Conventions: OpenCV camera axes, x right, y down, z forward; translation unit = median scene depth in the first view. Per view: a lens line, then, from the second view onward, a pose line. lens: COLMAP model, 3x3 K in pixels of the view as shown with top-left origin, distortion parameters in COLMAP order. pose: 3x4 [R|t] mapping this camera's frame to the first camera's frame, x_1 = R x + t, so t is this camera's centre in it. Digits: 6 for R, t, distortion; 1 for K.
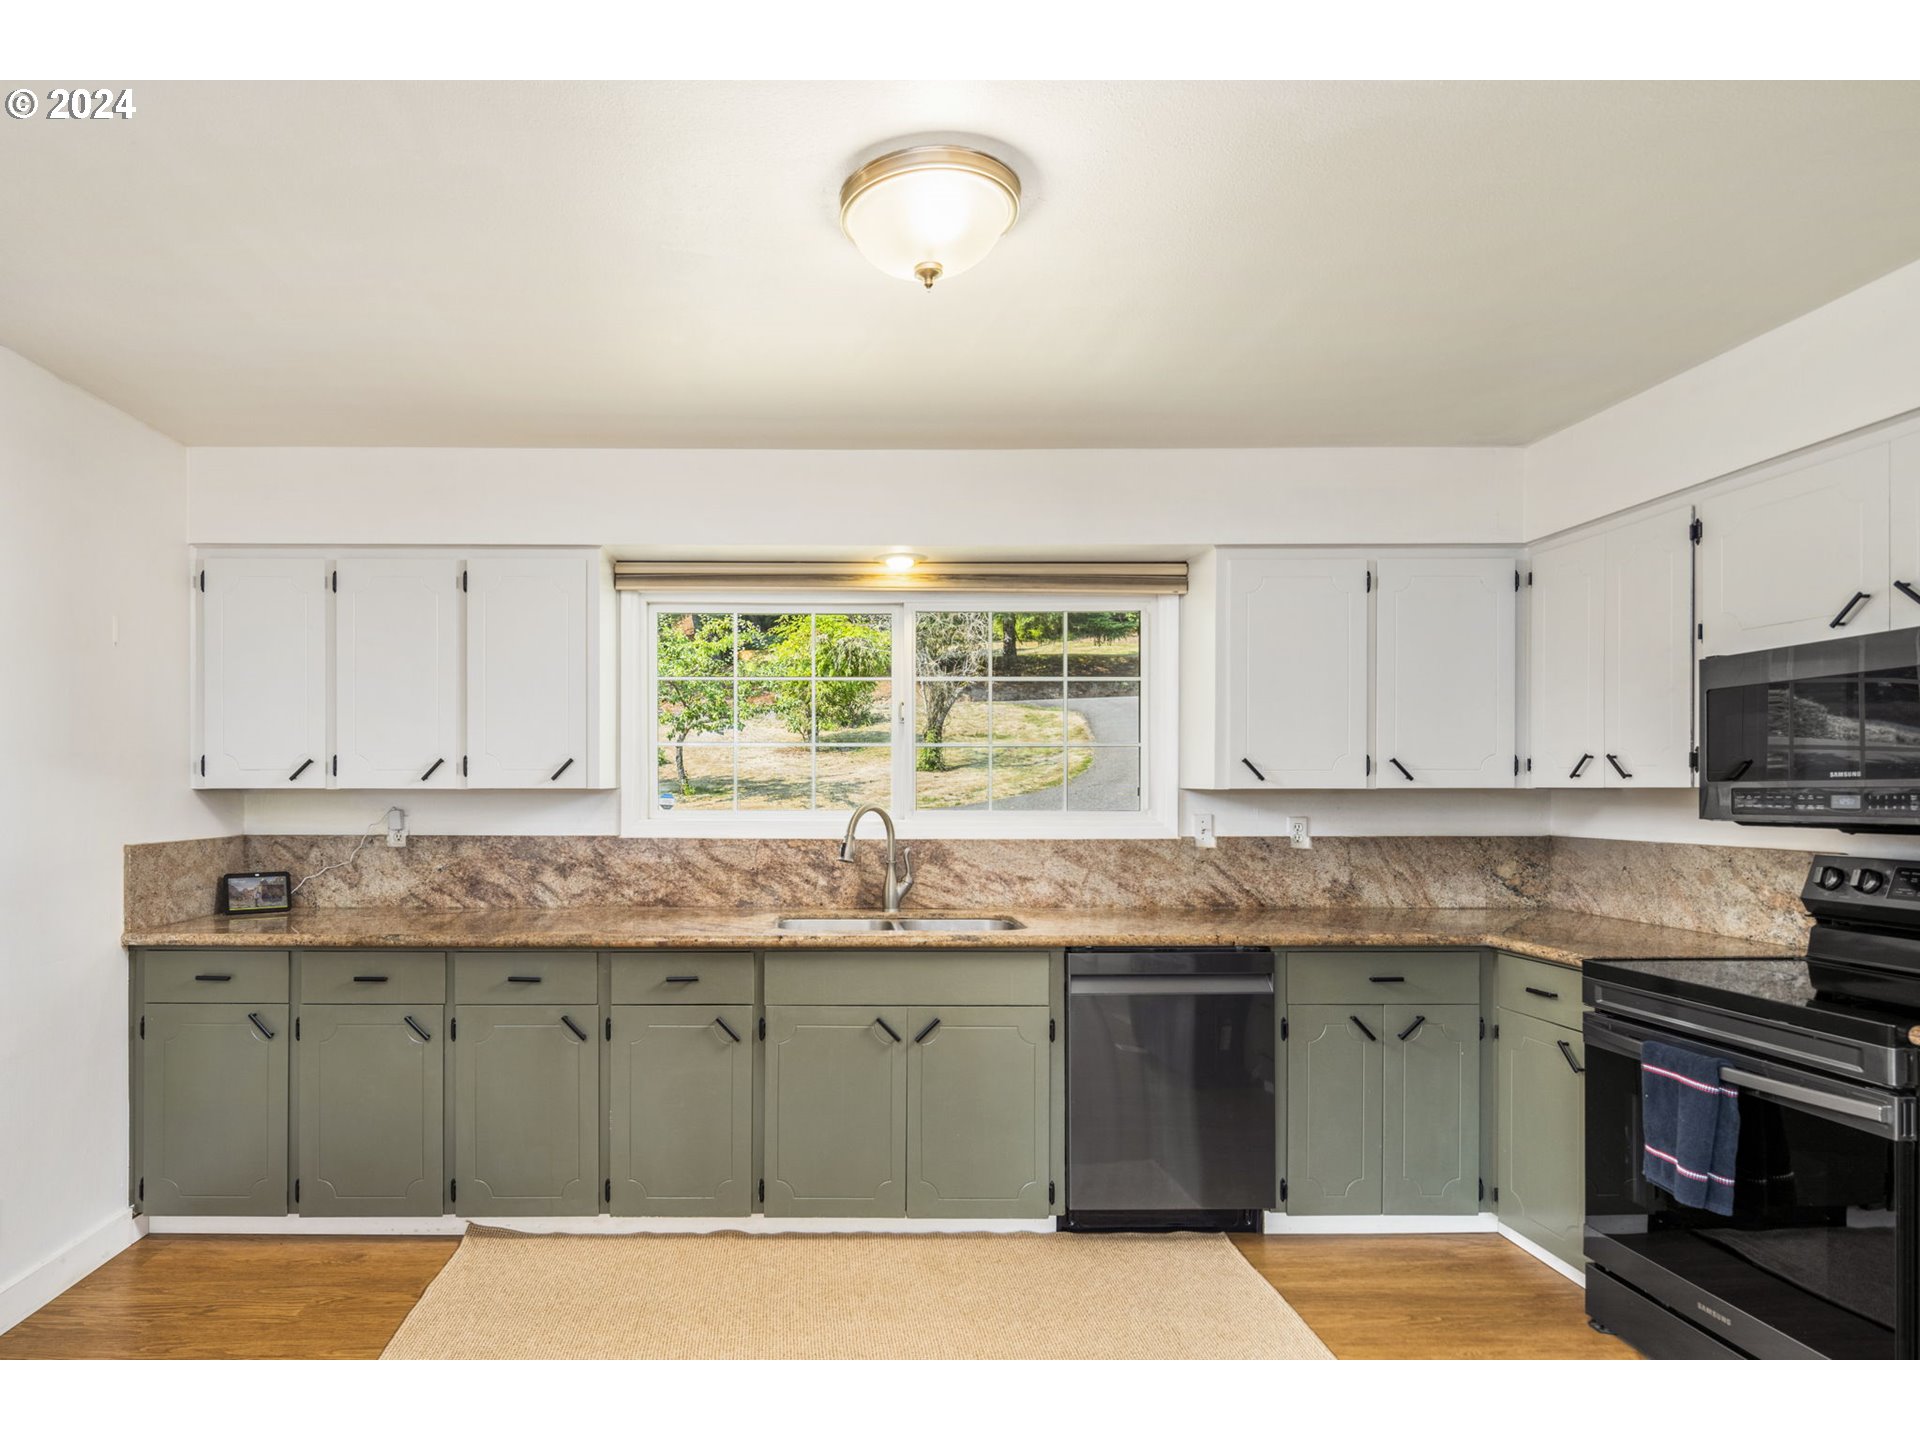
lens RADIAL K [[1030.1, 0, 807.3], [0, 1030.1, 797.7], [0, 0, 1]] dist [0.012242, -0.012446]
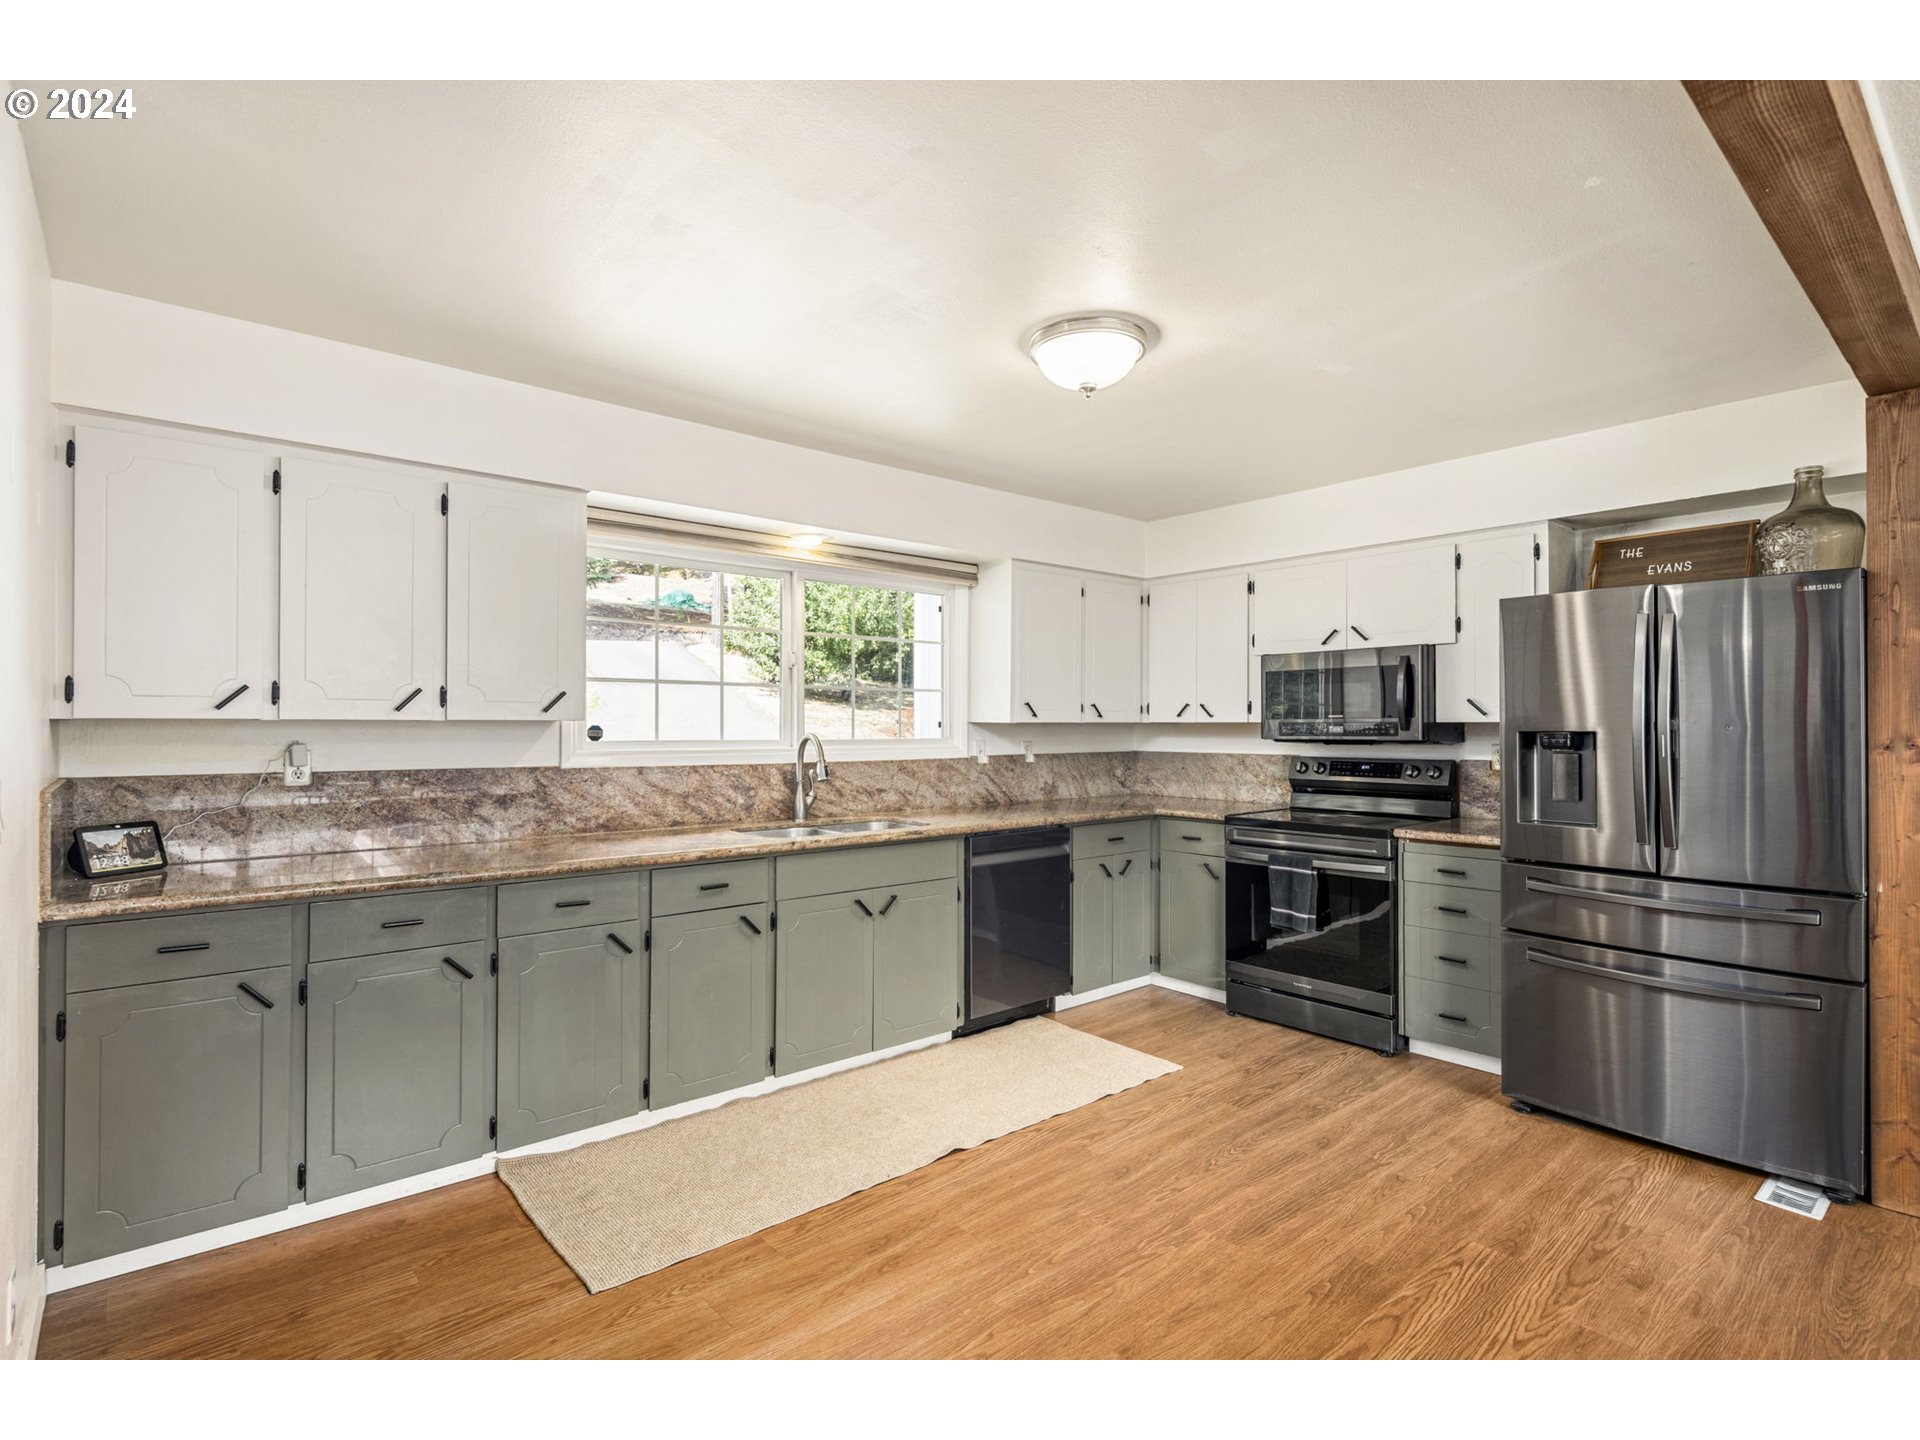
lens RADIAL K [[930.2, 0, 960.0], [0, 930.2, 720.0], [0, 0, 1]] dist [0.002658, -0.000870]
pose [[0.765507, 0.004509, 0.643412, -0.496434], [0.002791, 0.999943, -0.010328, 0.001406], [-0.643421, 0.009702, 0.765451, 0.024612]]
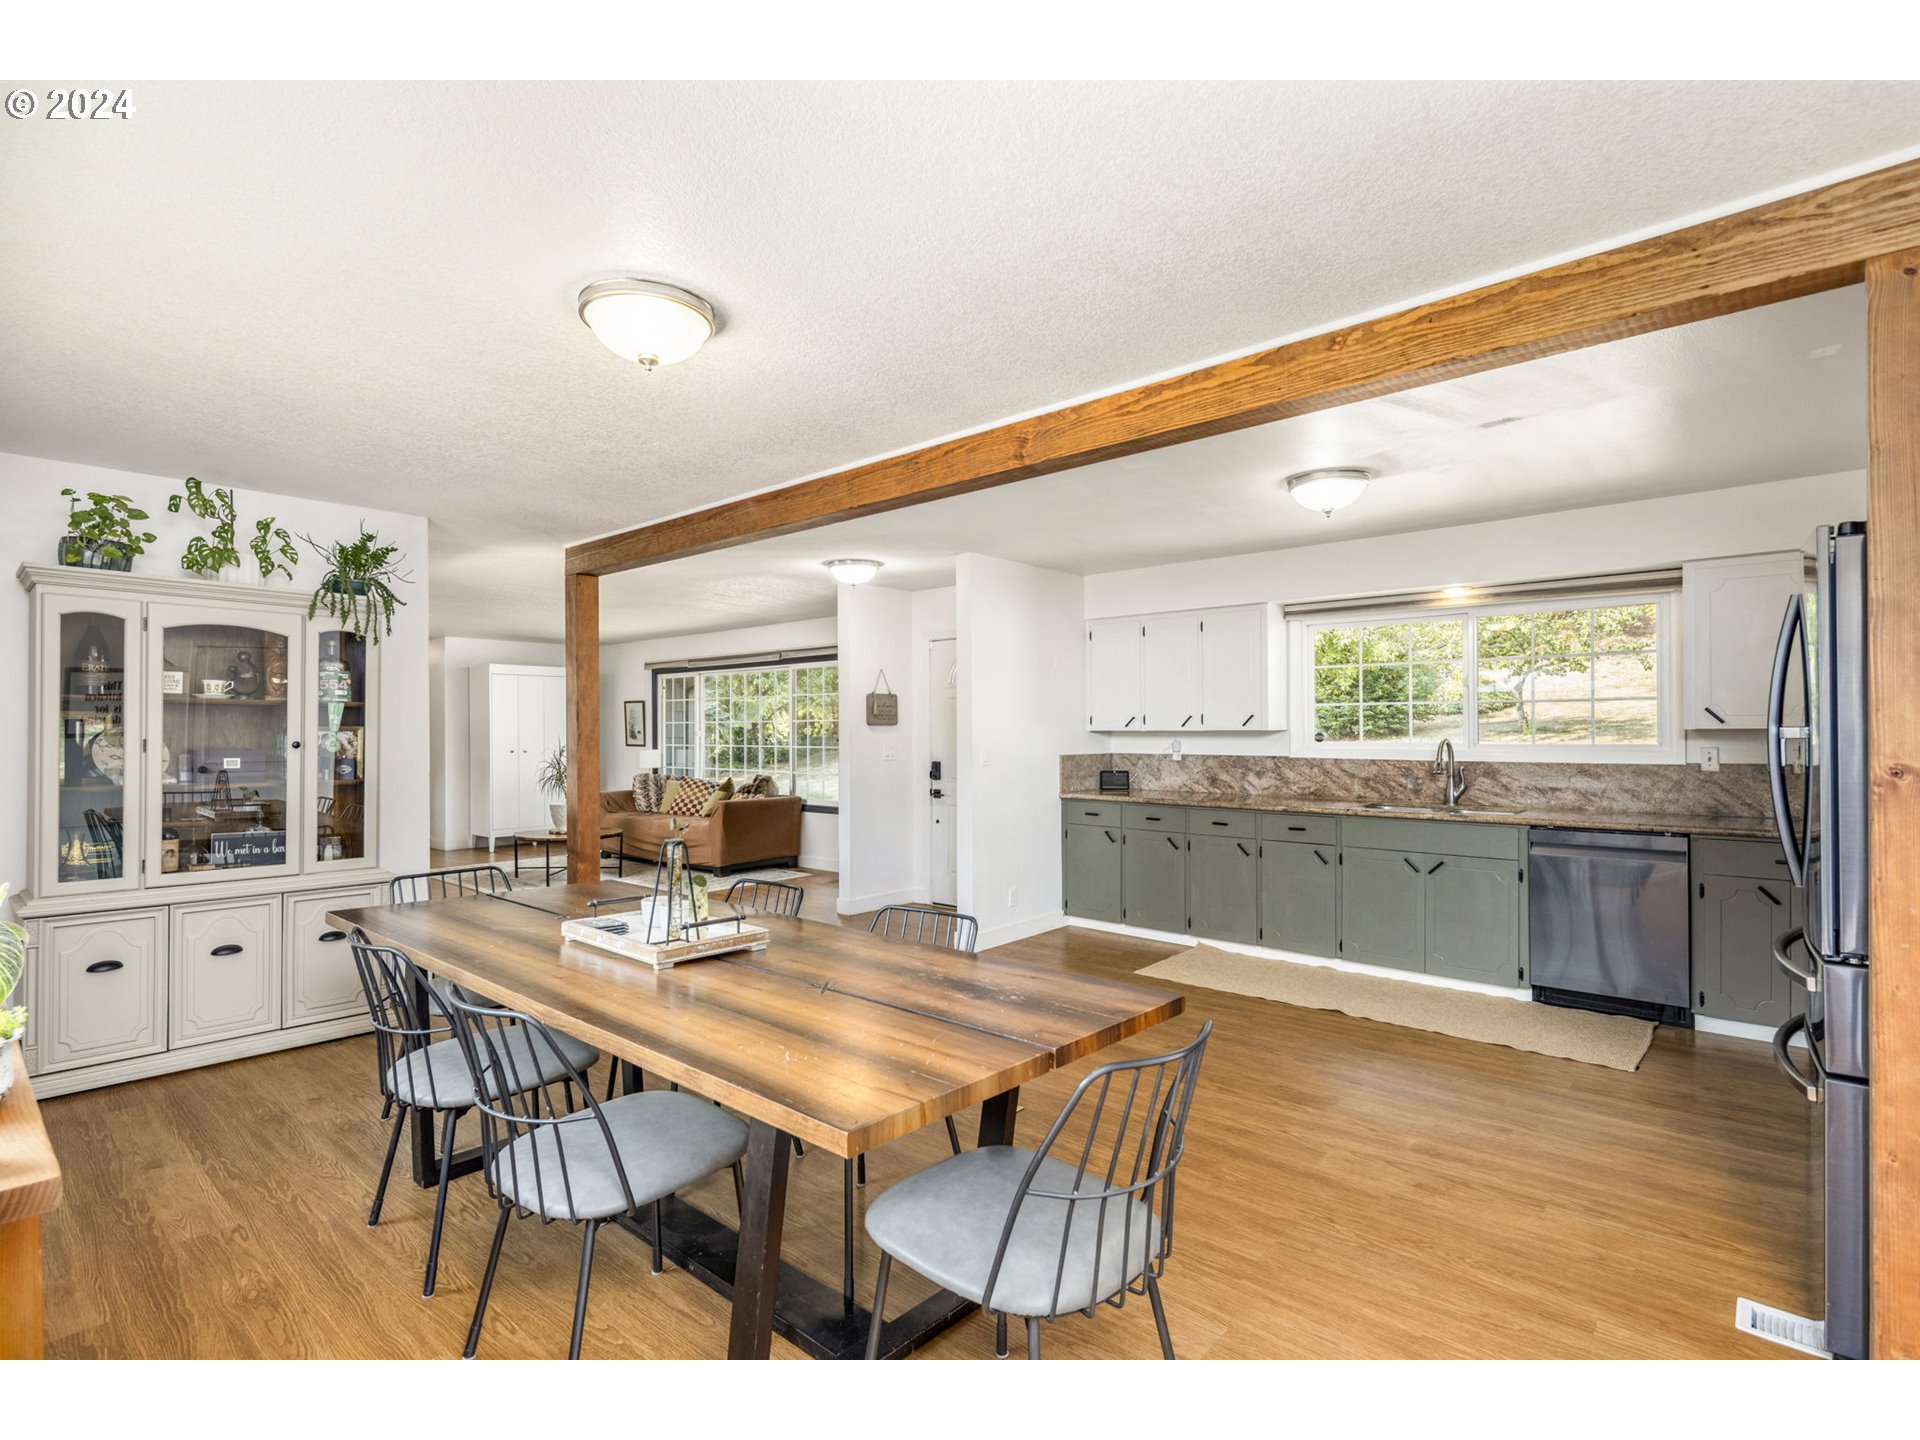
lens RADIAL K [[930.2, 0, 960.0], [0, 930.2, 720.0], [0, 0, 1]] dist [0.002658, -0.000870]
pose [[0.748304, -0.010431, -0.663274, 0.482613], [-0.002088, 0.999834, -0.018080, 0.004404], [0.663353, 0.014914, 0.748158, -0.618965]]
